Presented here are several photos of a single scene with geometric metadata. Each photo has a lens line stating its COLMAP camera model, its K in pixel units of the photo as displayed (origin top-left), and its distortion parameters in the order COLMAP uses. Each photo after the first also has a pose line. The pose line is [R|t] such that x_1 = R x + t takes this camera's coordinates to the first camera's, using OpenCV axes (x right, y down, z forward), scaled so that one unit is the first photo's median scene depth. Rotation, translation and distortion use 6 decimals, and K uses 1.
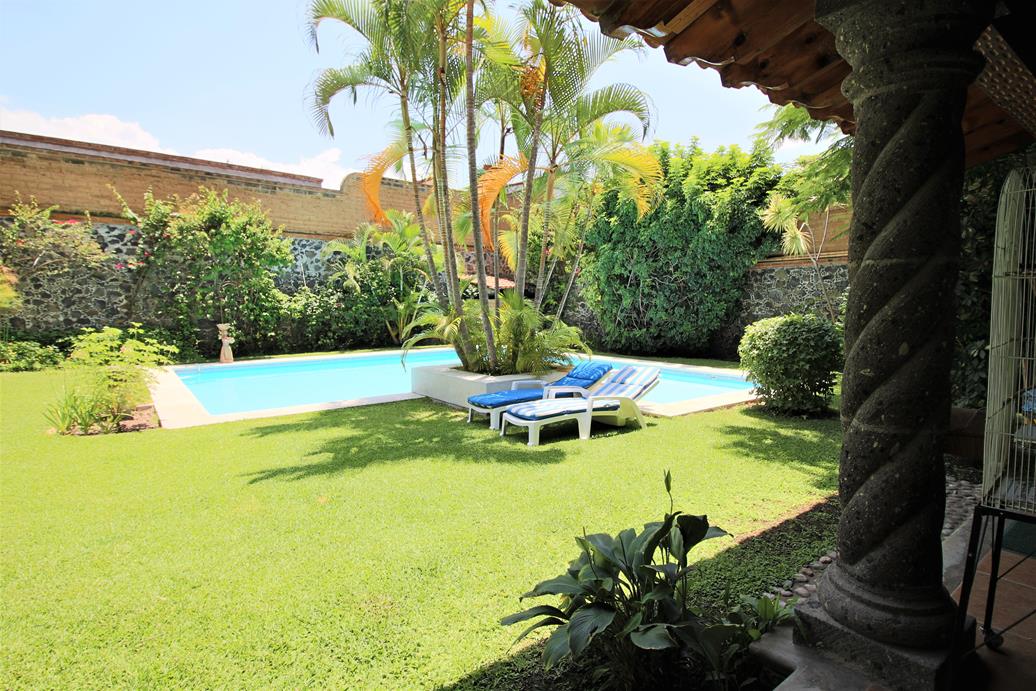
lens RADIAL K [[535.1, 0, 518.9], [0, 535.1, 344.6], [0, 0, 1]] dist [-0.006665, -0.010945]
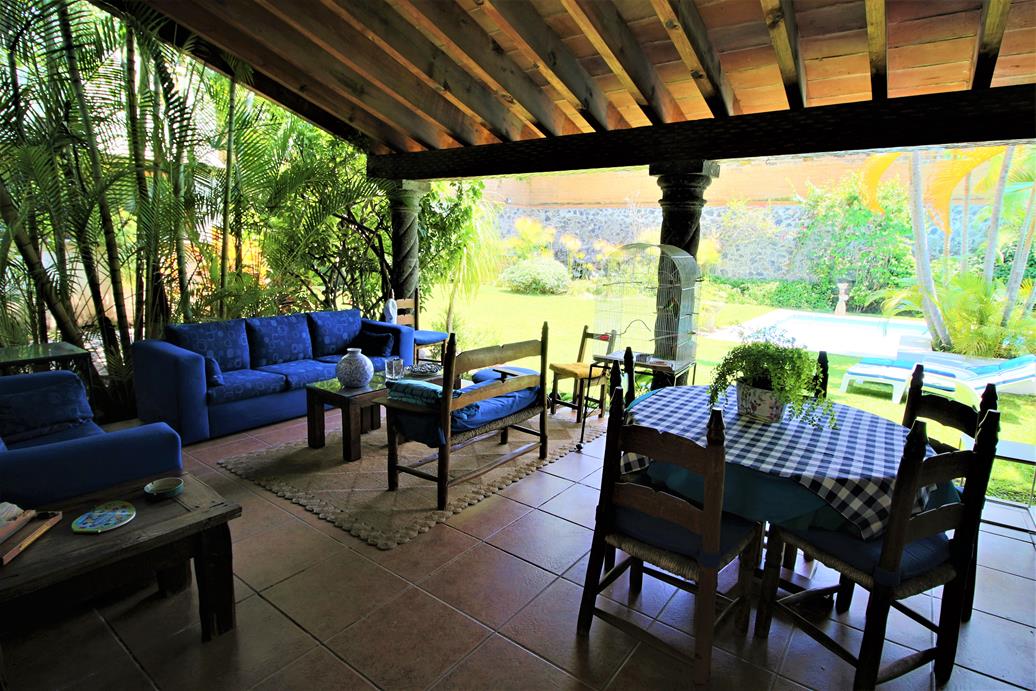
lens RADIAL K [[535.1, 0, 518.3], [0, 535.1, 343.2], [0, 0, 1]] dist [-0.006665, -0.010945]
pose [[0.269938, 0.183384, -0.945253, 0.441108], [-0.102153, 0.981610, 0.161266, -0.026029], [0.957444, 0.053028, 0.283707, -0.061005]]
